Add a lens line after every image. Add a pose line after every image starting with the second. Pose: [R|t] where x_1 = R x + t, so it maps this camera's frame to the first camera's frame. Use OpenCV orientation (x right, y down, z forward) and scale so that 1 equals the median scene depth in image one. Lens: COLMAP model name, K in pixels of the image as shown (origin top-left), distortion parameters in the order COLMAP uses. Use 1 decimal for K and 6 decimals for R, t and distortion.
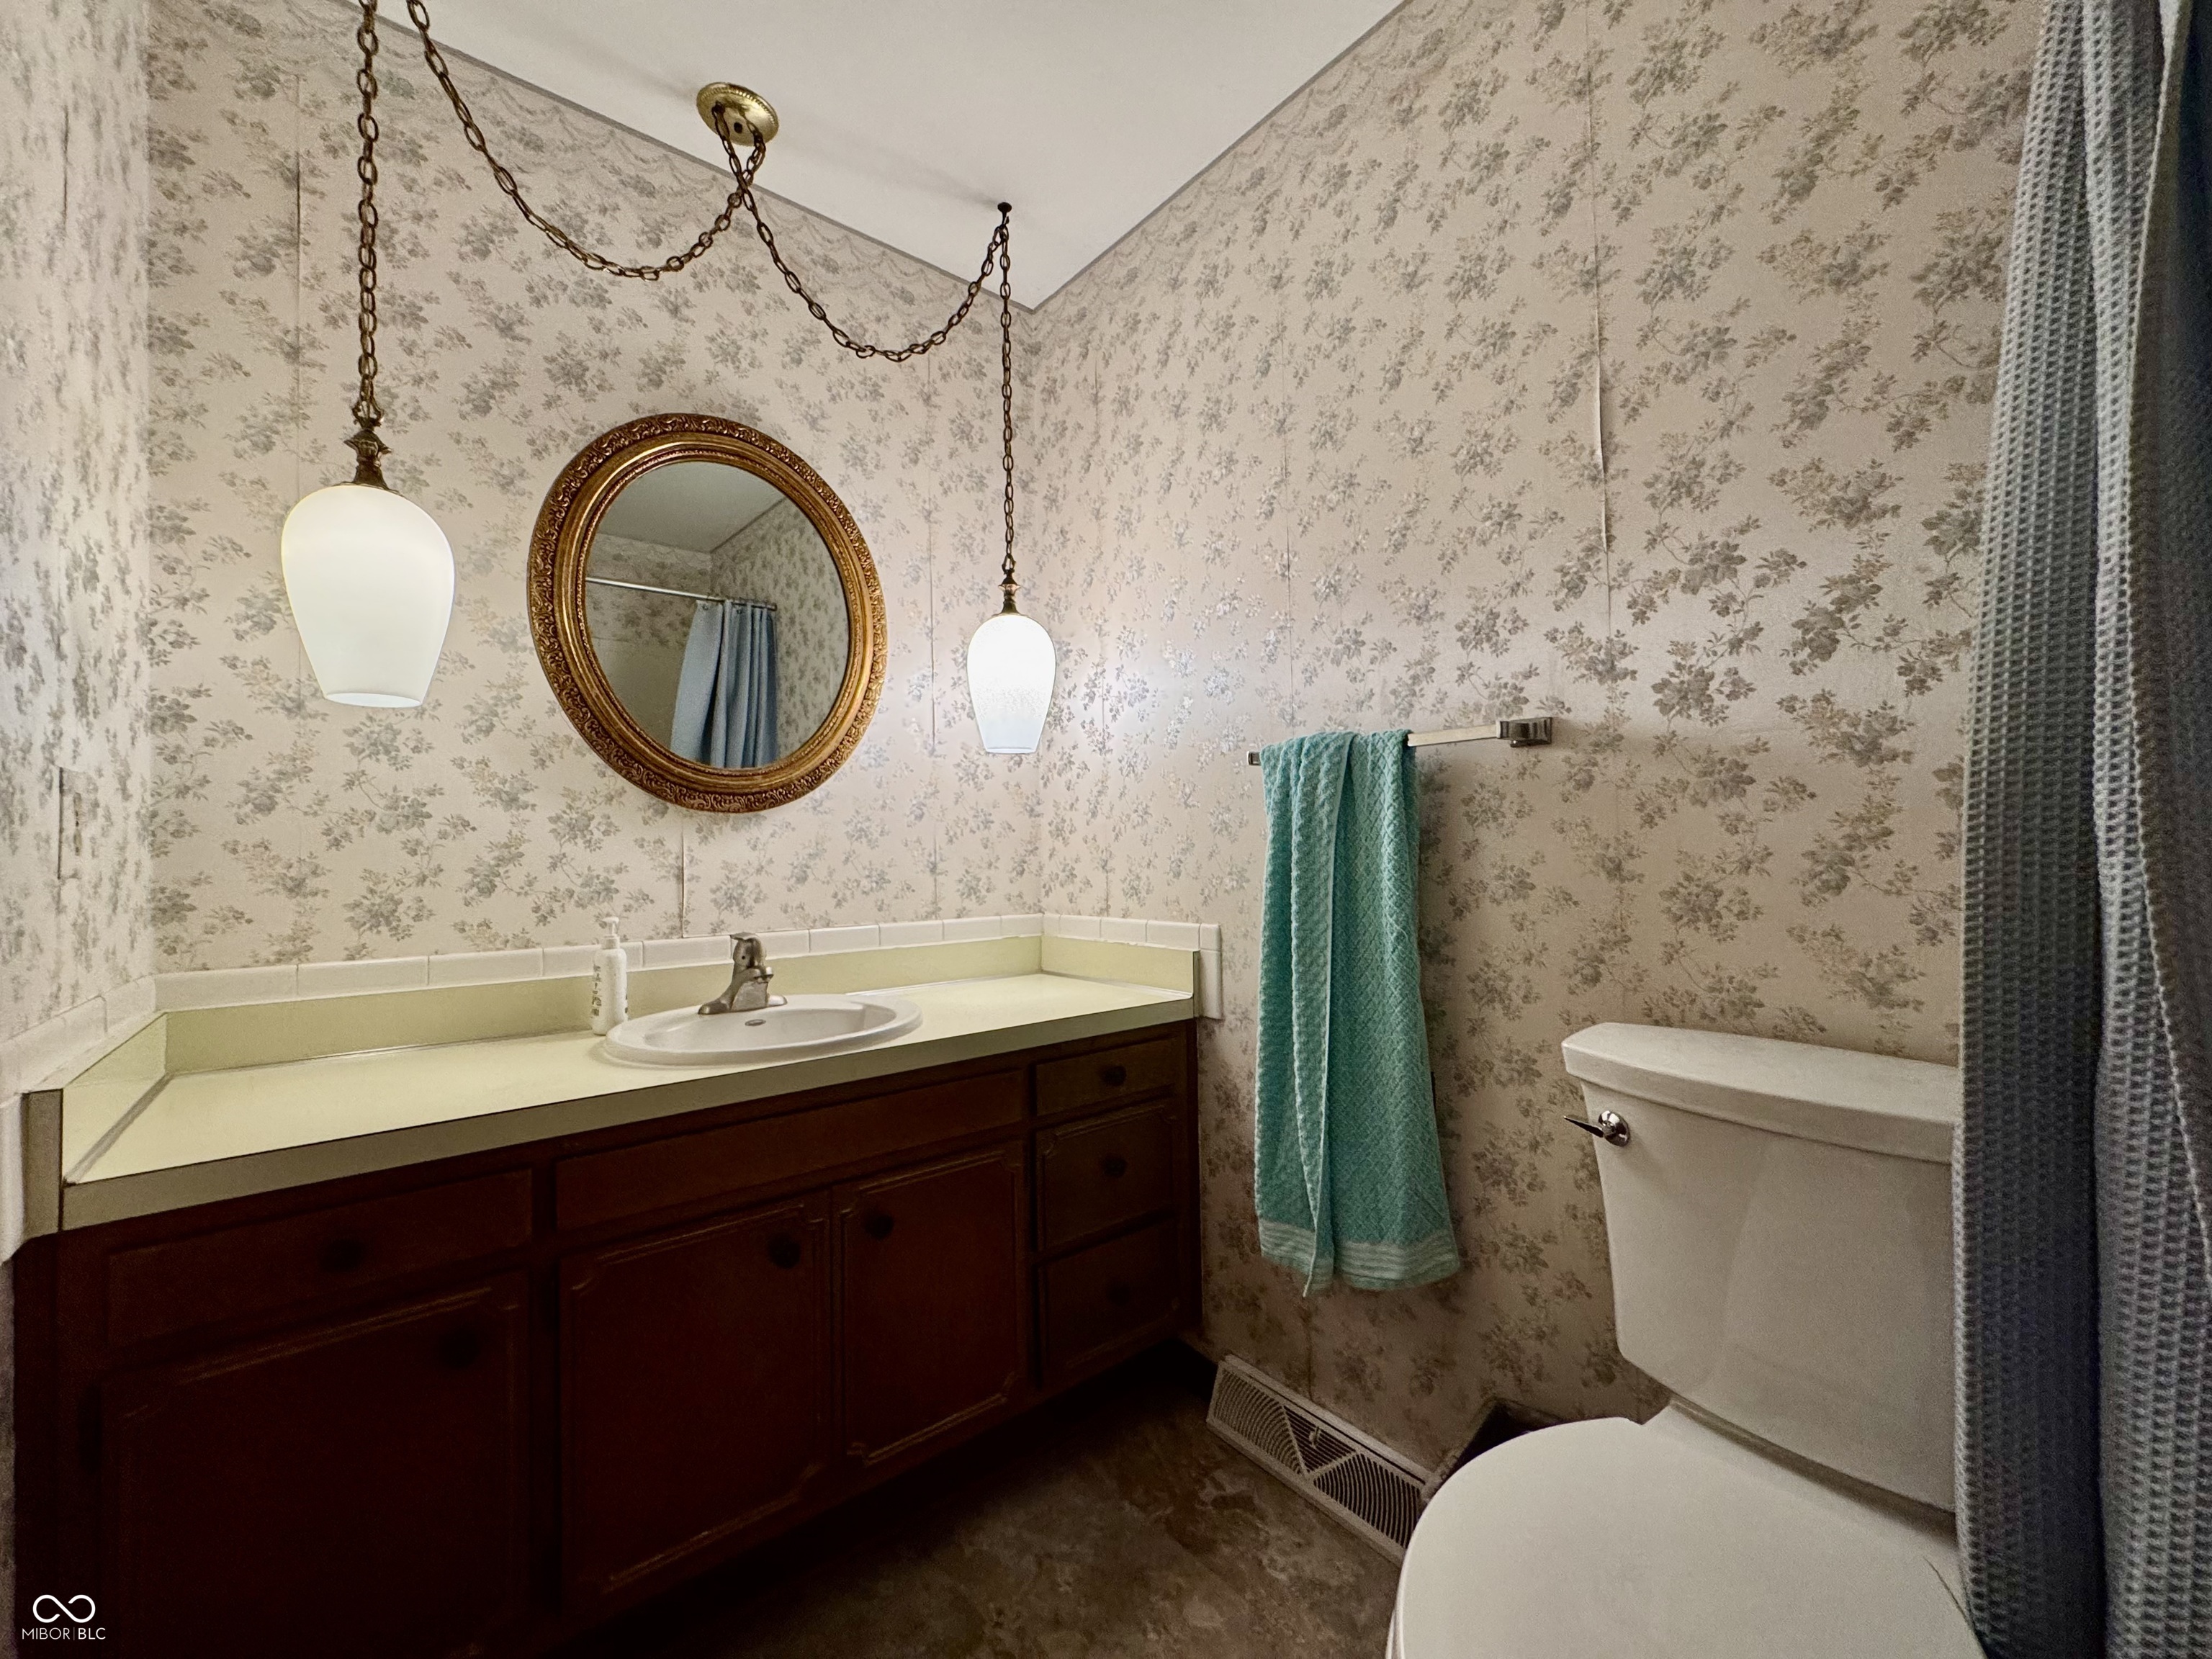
lens RADIAL K [[883.4, 0, 1112.7], [0, 883.4, 826.3], [0, 0, 1]] dist [-0.000276, 0.000007]
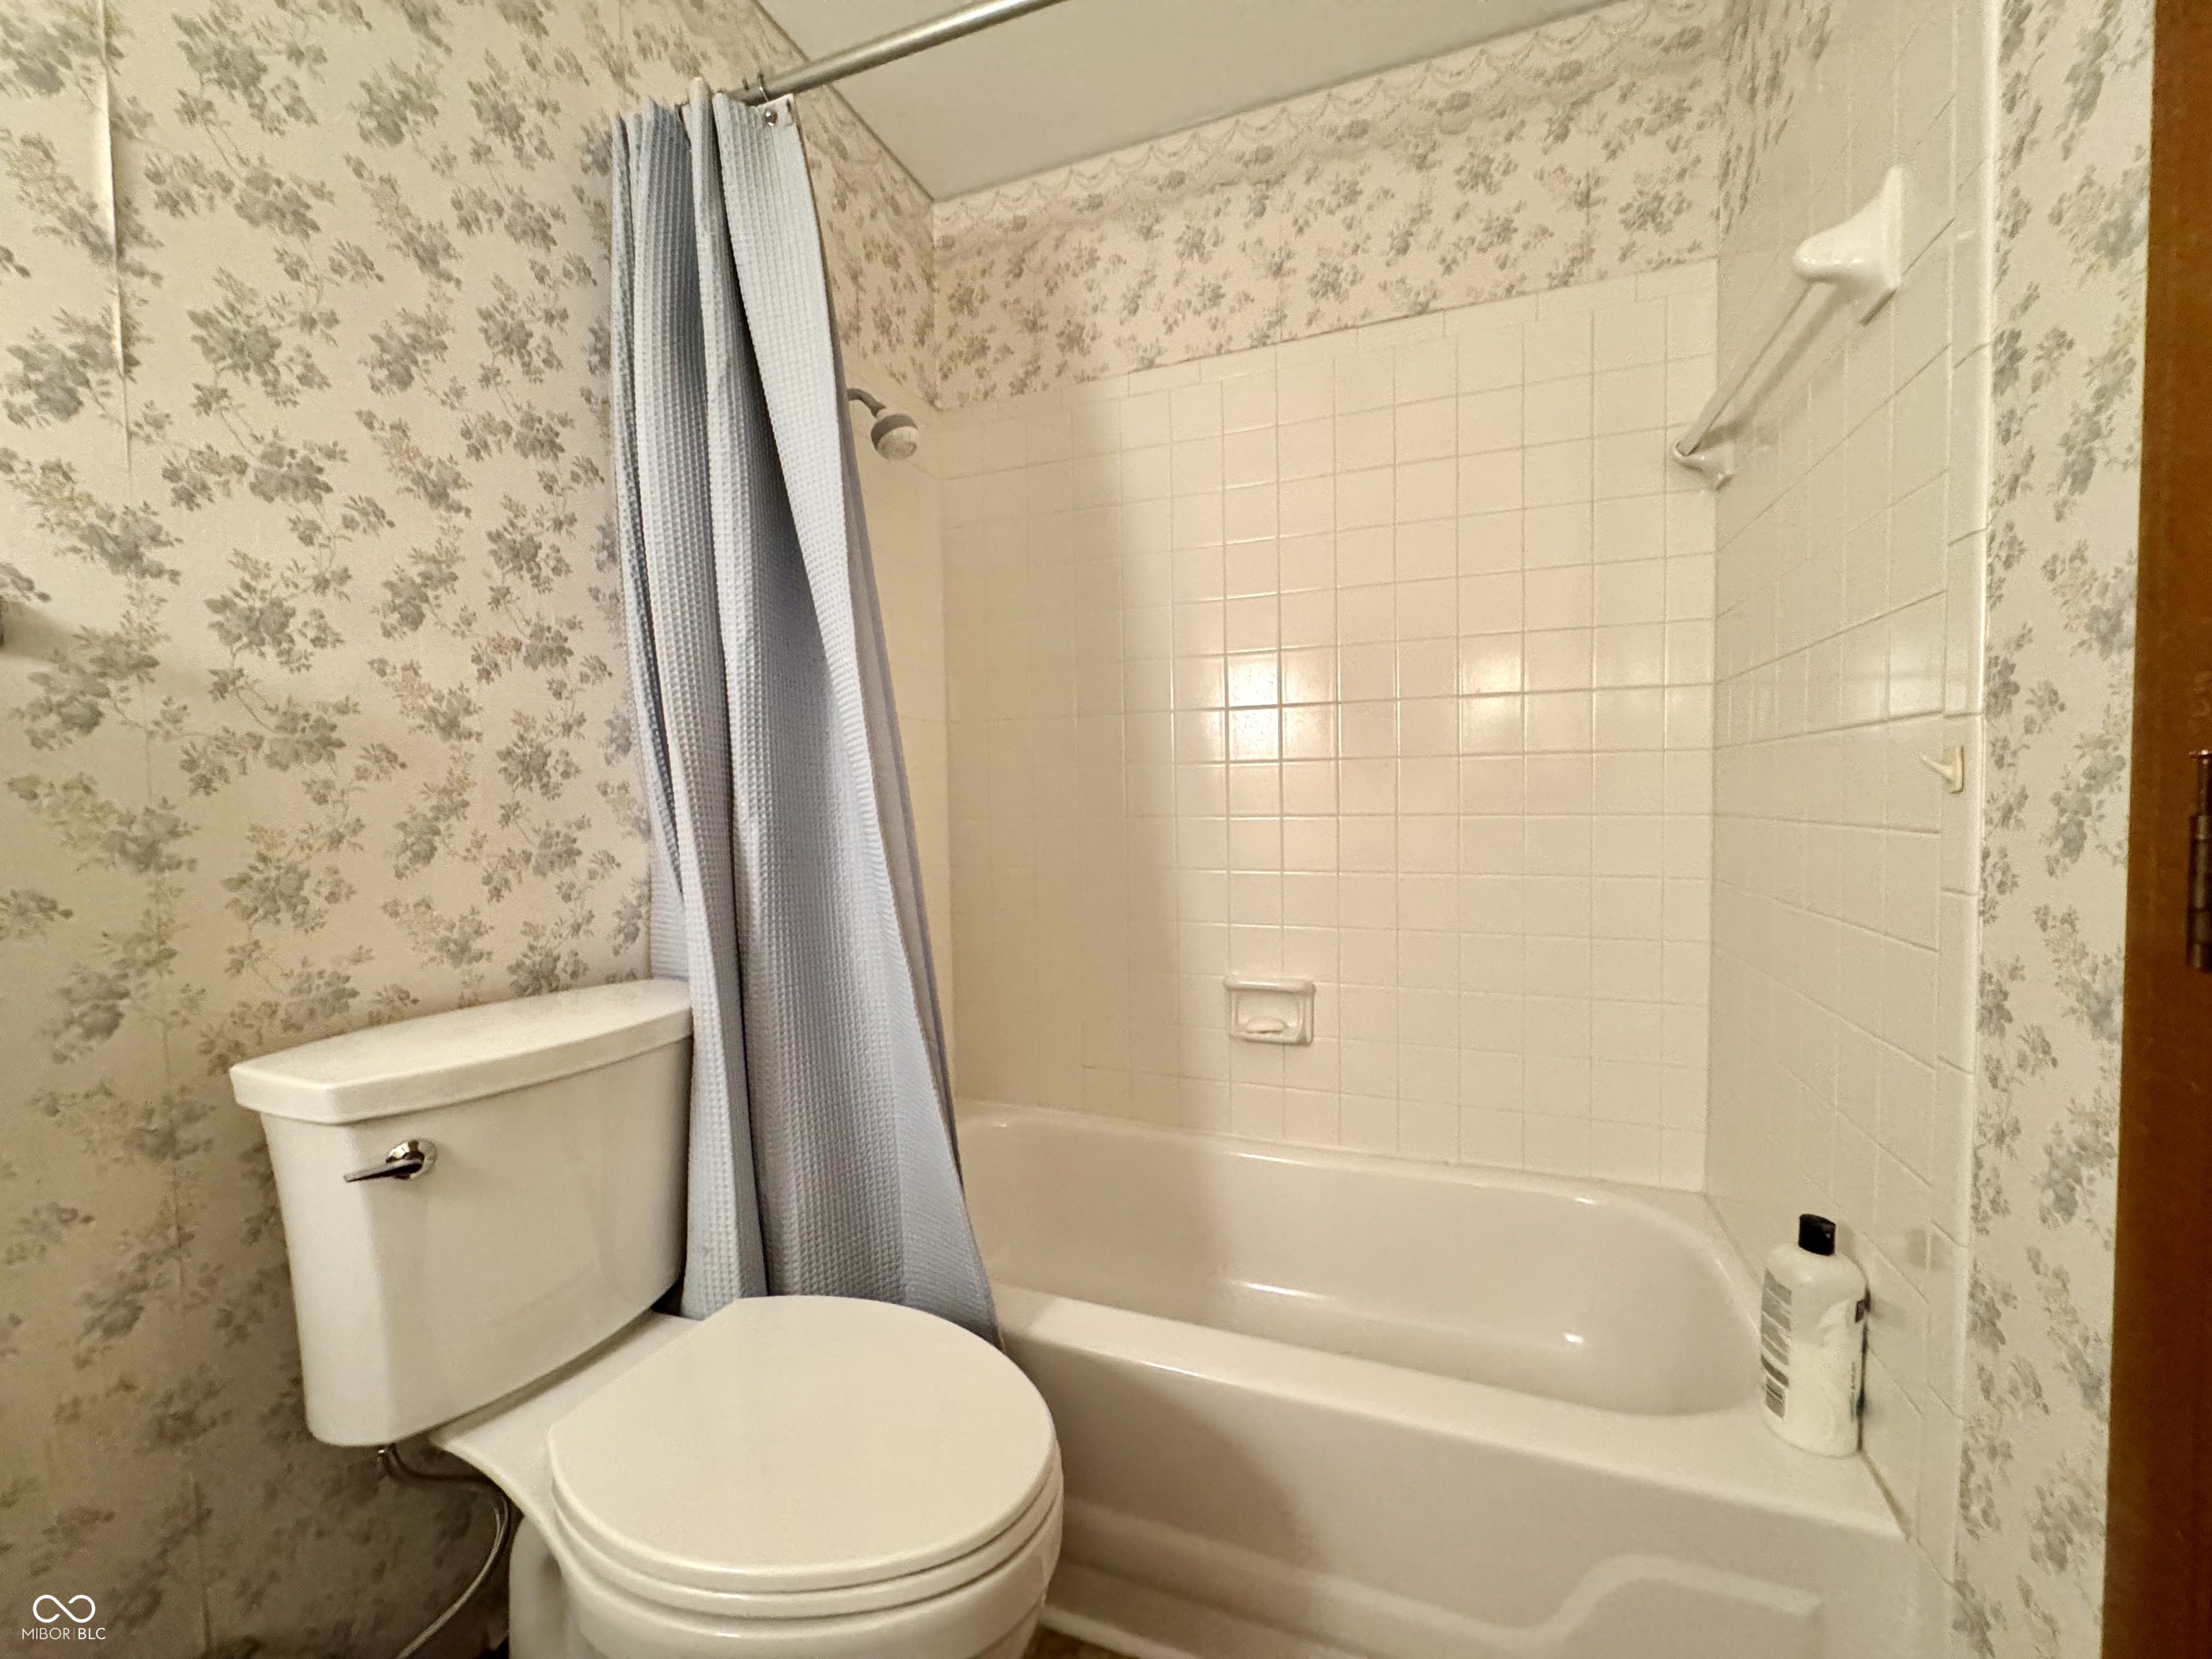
lens RADIAL K [[883.4, 0, 1109.3], [0, 883.4, 830.7], [0, 0, 1]] dist [-0.000276, 0.000007]
pose [[-0.468862, -0.007794, 0.883237, -0.411366], [0.000680, 0.999958, 0.009185, 0.027151], [-0.883271, 0.004907, -0.468837, 0.720277]]
